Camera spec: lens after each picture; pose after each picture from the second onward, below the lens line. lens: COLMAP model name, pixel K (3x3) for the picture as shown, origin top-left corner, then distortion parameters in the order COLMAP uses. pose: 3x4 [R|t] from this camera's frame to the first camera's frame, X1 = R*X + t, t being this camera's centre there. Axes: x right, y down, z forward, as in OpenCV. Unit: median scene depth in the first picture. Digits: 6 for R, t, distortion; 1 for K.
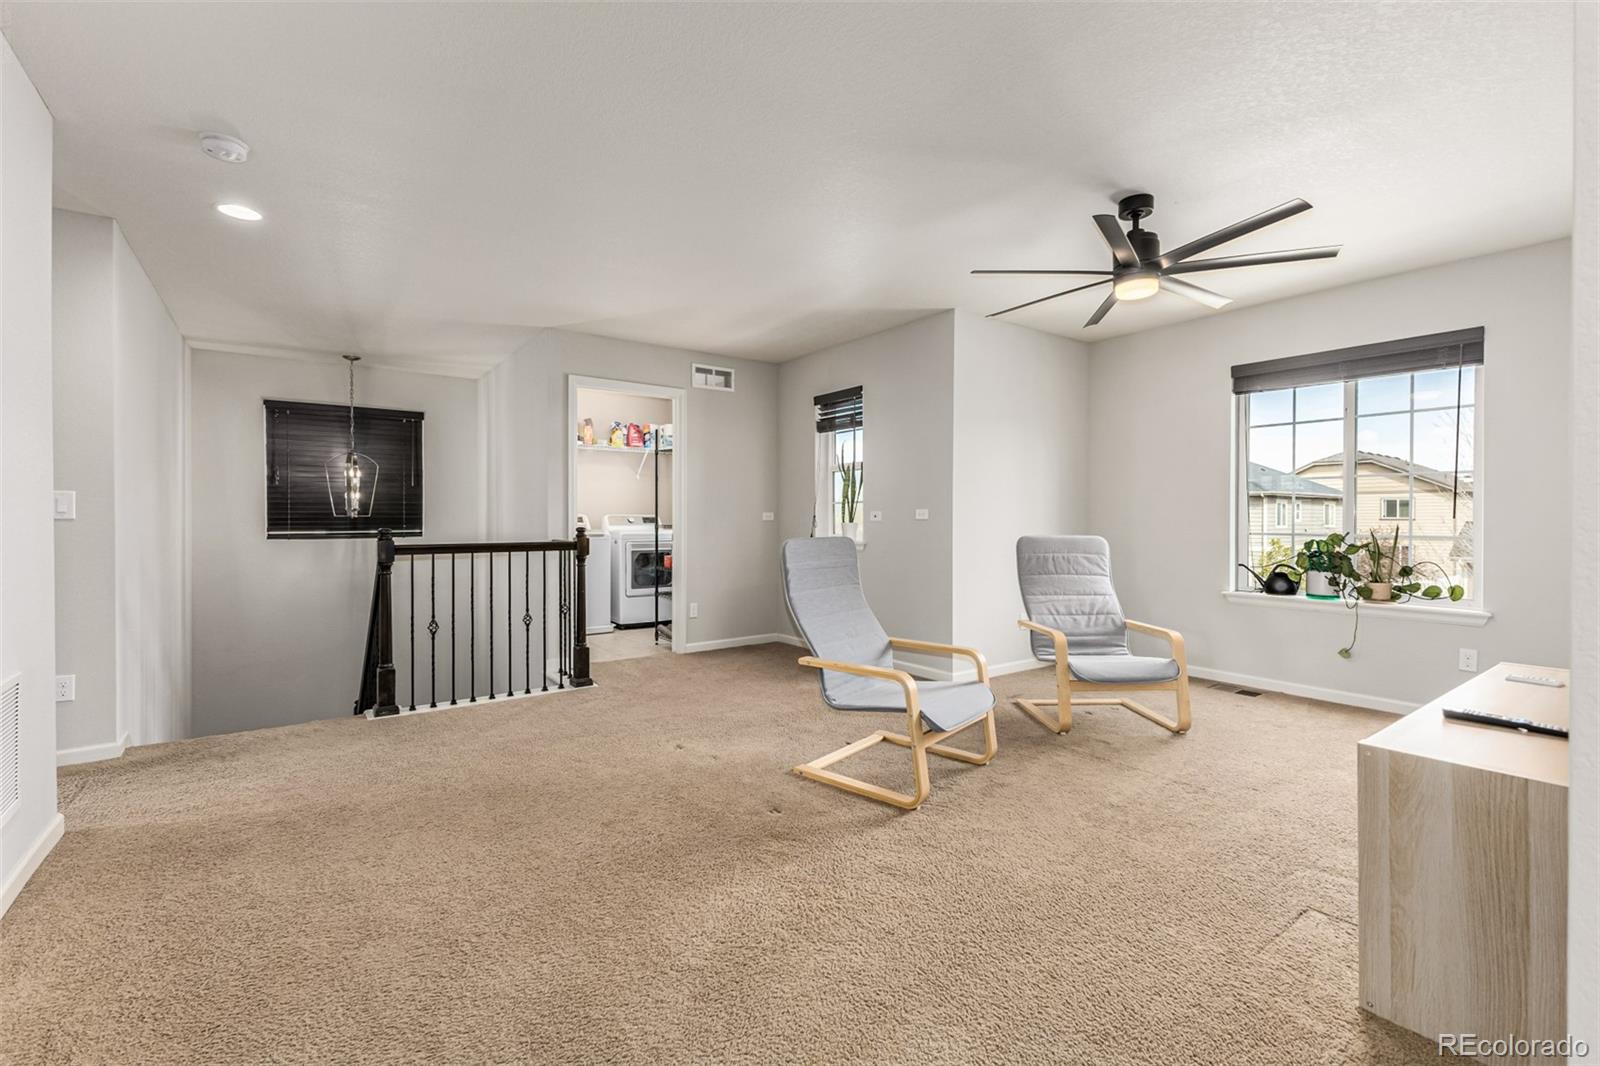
lens RADIAL K [[689.7, 0, 799.7], [0, 689.7, 530.2], [0, 0, 1]] dist [0.008498, -0.001146]
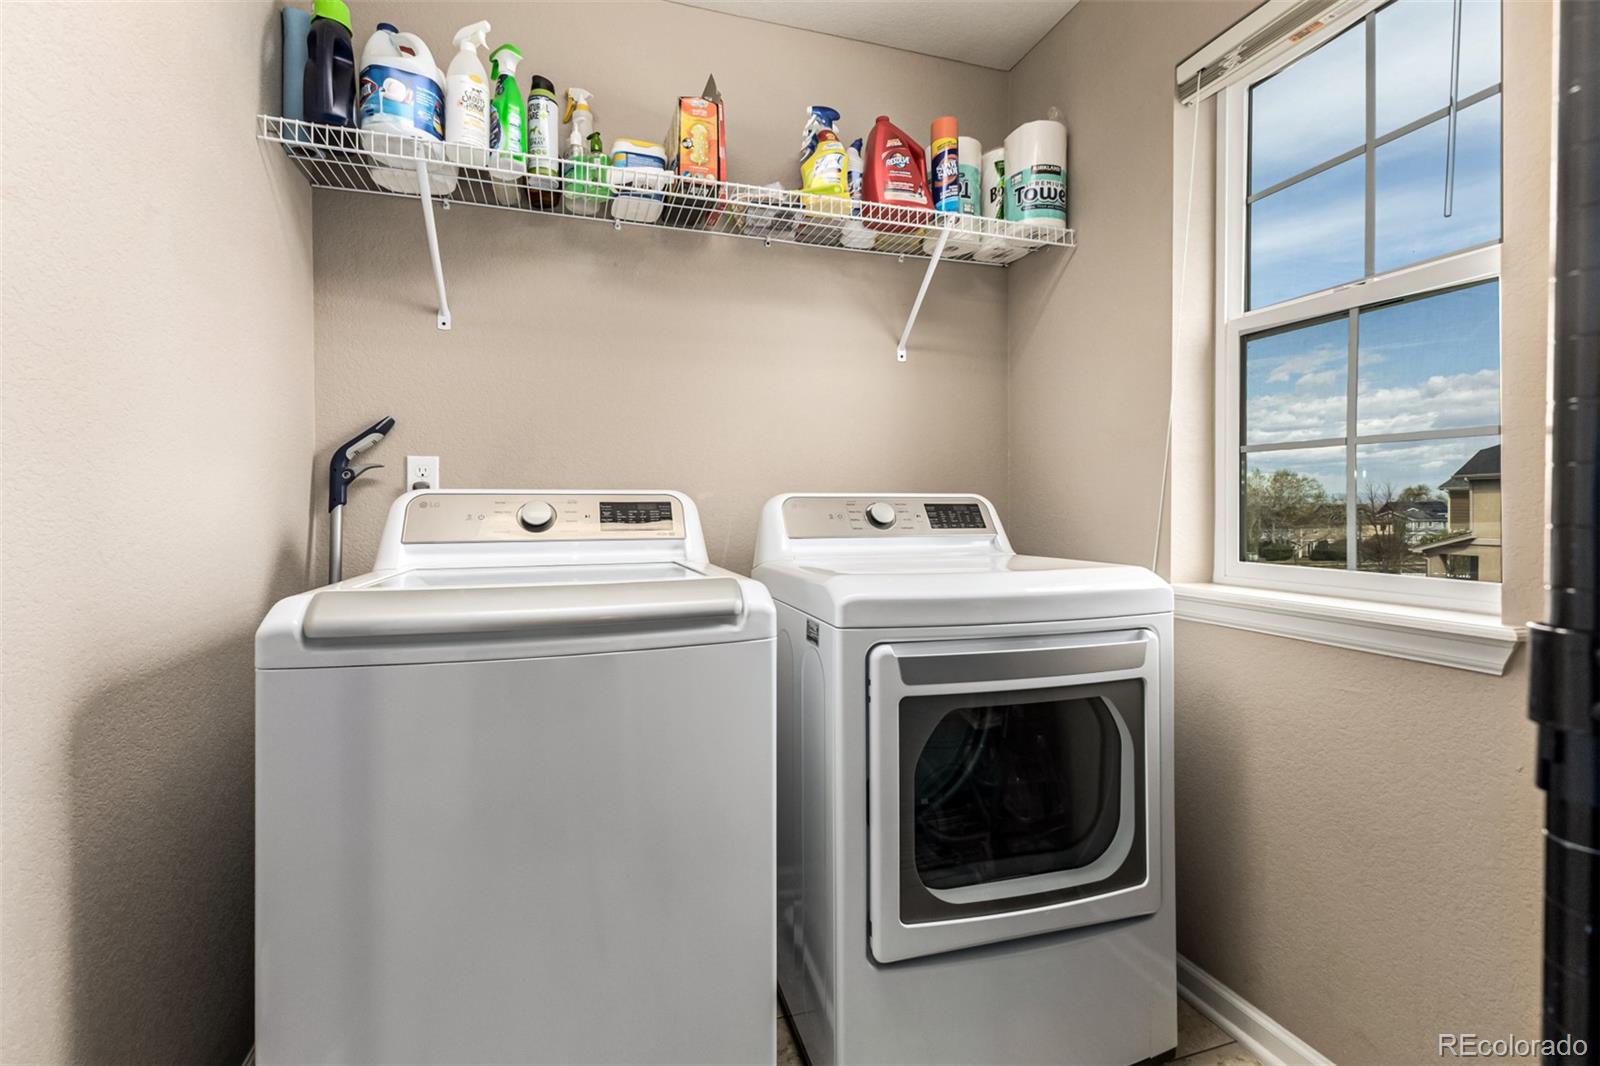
lens RADIAL K [[689.7, 0, 795.2], [0, 689.7, 527.4], [0, 0, 1]] dist [0.008498, -0.001146]
pose [[0.950469, -0.000636, -0.310819, -0.201294], [0.000762, 1.000000, 0.000283, -0.010900], [0.310818, -0.000506, 0.950469, 0.776516]]
